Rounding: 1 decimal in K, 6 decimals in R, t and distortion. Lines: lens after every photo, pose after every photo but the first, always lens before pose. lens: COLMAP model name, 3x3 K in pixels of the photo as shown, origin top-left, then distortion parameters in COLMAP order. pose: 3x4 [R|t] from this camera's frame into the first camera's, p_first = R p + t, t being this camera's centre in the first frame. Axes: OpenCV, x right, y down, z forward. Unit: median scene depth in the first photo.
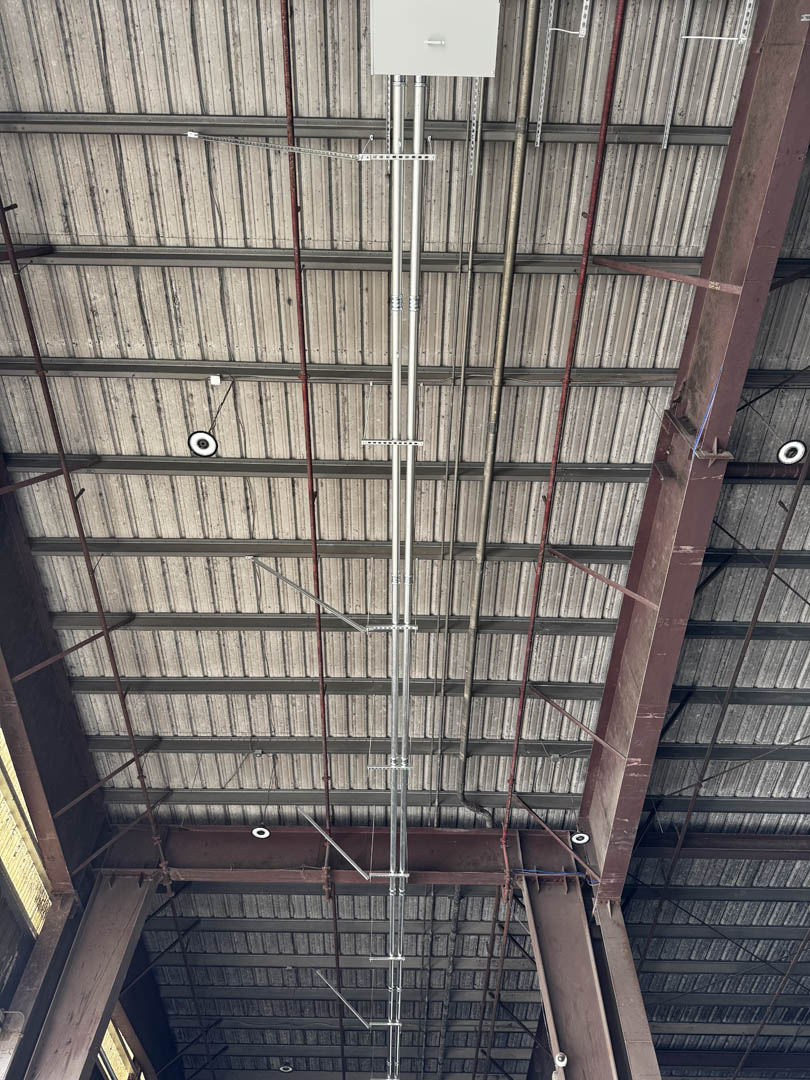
lens RADIAL K [[784.0, 0, 368.4], [0, 784.0, 540.1], [0, 0, 1]] dist [0.044858, -0.001054]
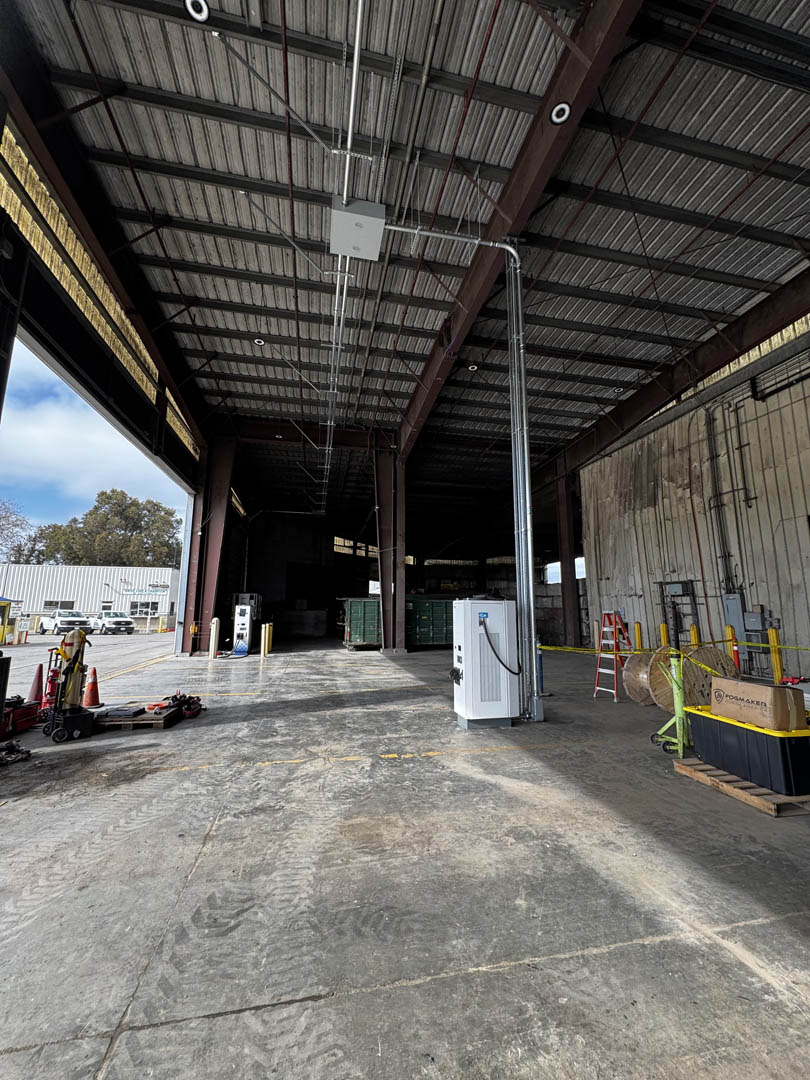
lens RADIAL K [[435.3, 0, 405.0], [0, 435.3, 540.0], [0, 0, 1]] dist [-0.030886, 0.000099]
pose [[0.978338, 0.025430, 0.205446, -0.002812], [-0.165332, 0.693220, 0.701507, -0.318236], [-0.124579, -0.720278, 0.682407, -0.208623]]
